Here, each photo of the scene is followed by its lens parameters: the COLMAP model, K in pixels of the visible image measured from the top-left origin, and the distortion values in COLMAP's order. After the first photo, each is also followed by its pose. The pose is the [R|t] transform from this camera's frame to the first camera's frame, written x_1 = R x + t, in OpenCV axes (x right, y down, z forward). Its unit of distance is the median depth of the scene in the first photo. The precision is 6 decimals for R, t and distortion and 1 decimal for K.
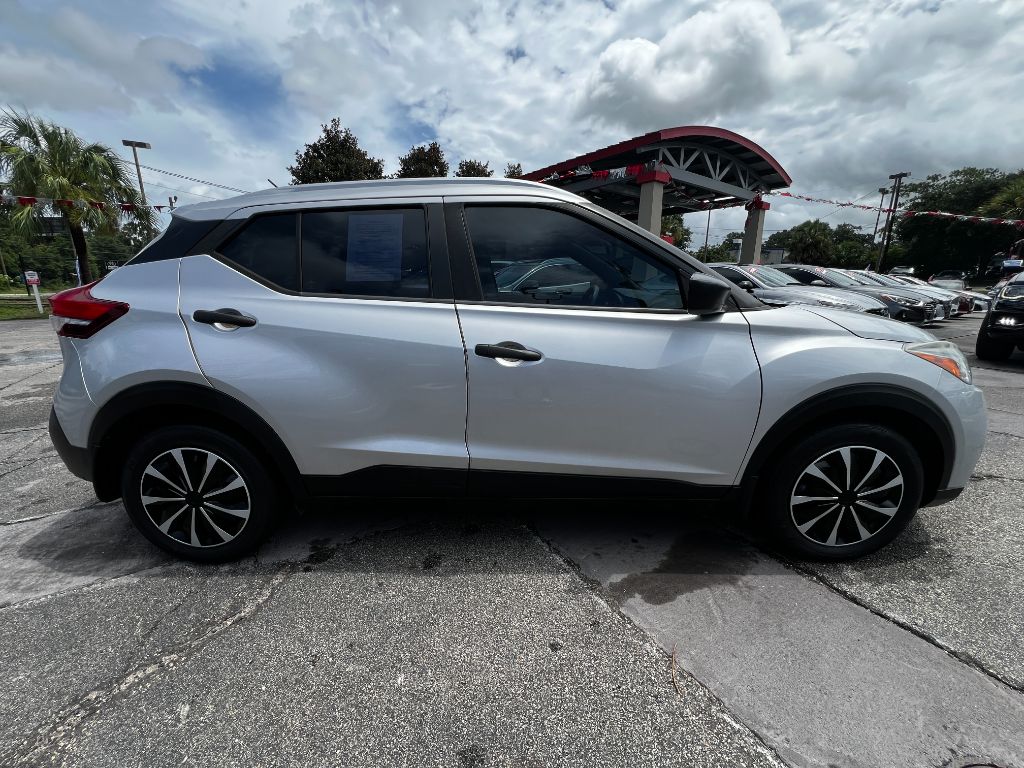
lens RADIAL K [[420.6, 0, 512.0], [0, 420.6, 384.0], [0, 0, 1]] dist [0.000589, -0.000005]
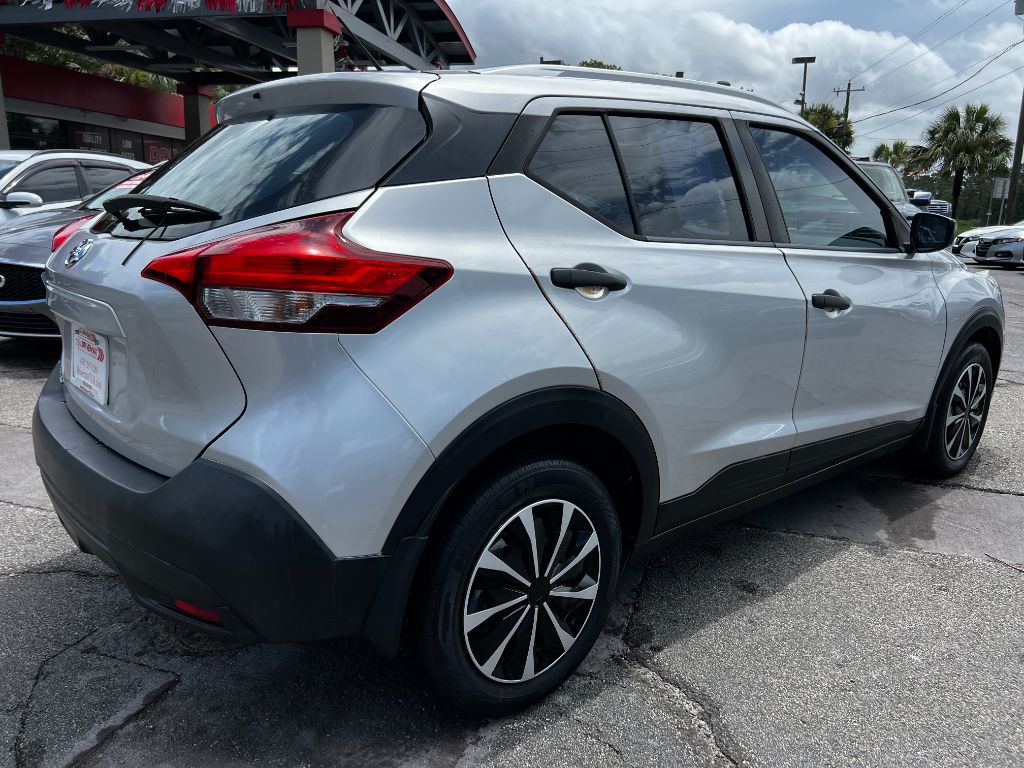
lens RADIAL K [[794.5, 0, 512.0], [0, 794.5, 384.0], [0, 0, 1]] dist [0.052667, -0.068049]
pose [[0.742539, -0.133385, 0.656387, -1.520430], [0.139153, 0.989310, 0.043621, -0.065910], [-0.655189, 0.058948, 0.753162, 0.180337]]
